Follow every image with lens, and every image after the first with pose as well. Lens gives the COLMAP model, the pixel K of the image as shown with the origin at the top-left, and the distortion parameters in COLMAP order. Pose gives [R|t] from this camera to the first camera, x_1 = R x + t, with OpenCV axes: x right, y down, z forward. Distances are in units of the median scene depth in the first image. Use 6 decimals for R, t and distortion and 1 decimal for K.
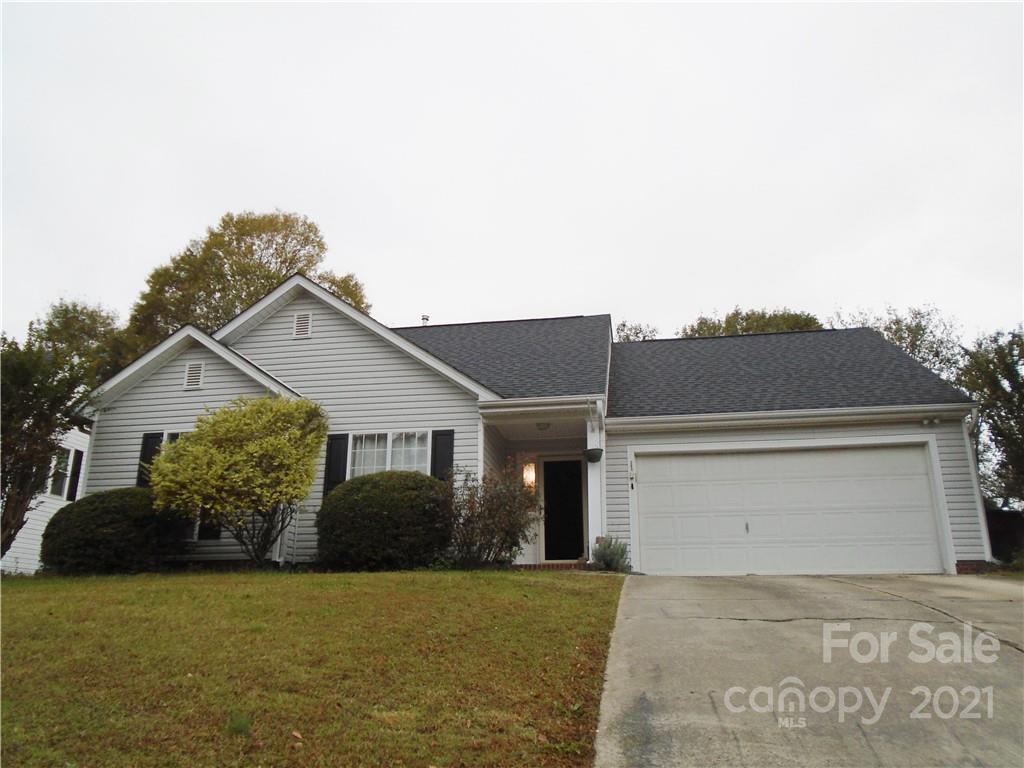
lens RADIAL K [[778.4, 0, 512.0], [0, 778.4, 384.0], [0, 0, 1]] dist [-0.023054, 0.004121]
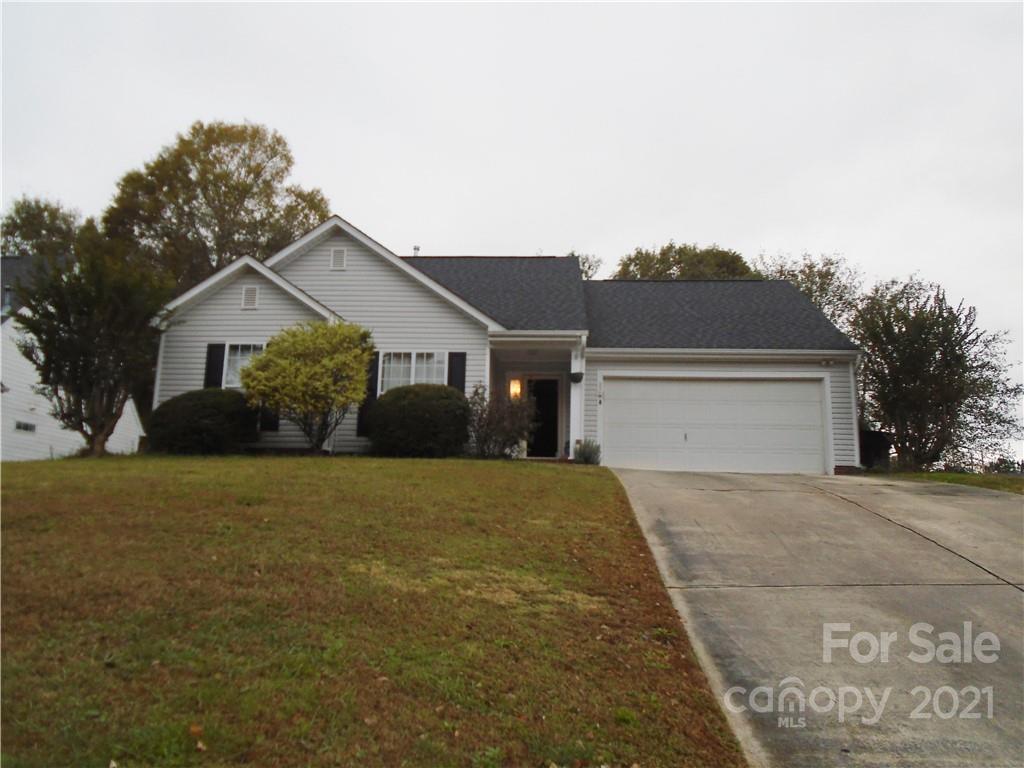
lens RADIAL K [[778.4, 0, 512.0], [0, 778.4, 384.0], [0, 0, 1]] dist [-0.023054, 0.004121]
pose [[0.993454, 0.041002, 0.106617, -0.128639], [-0.053125, 0.992120, 0.113471, -0.035812], [-0.101125, -0.118393, 0.987804, -0.248642]]
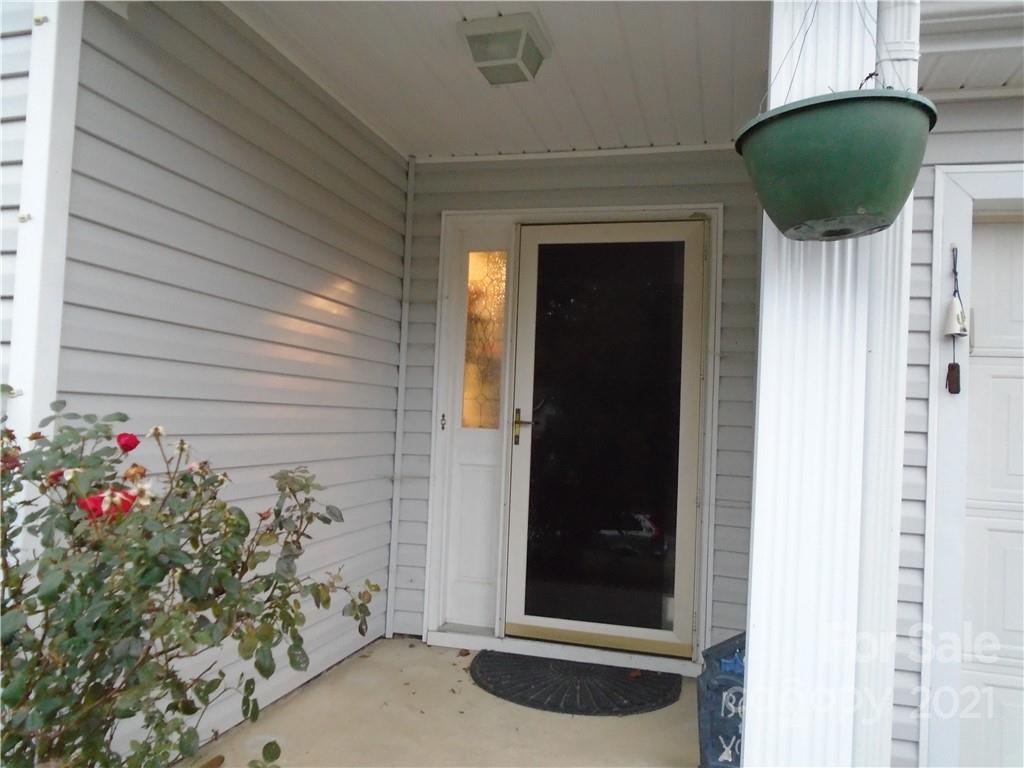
lens RADIAL K [[778.4, 0, 512.0], [0, 778.4, 384.0], [0, 0, 1]] dist [-0.023054, 0.004121]
pose [[0.997394, 0.035318, -0.062917, 0.057123], [-0.018394, 0.967657, 0.251598, 0.087271], [0.069768, -0.249785, 0.965785, 0.812915]]
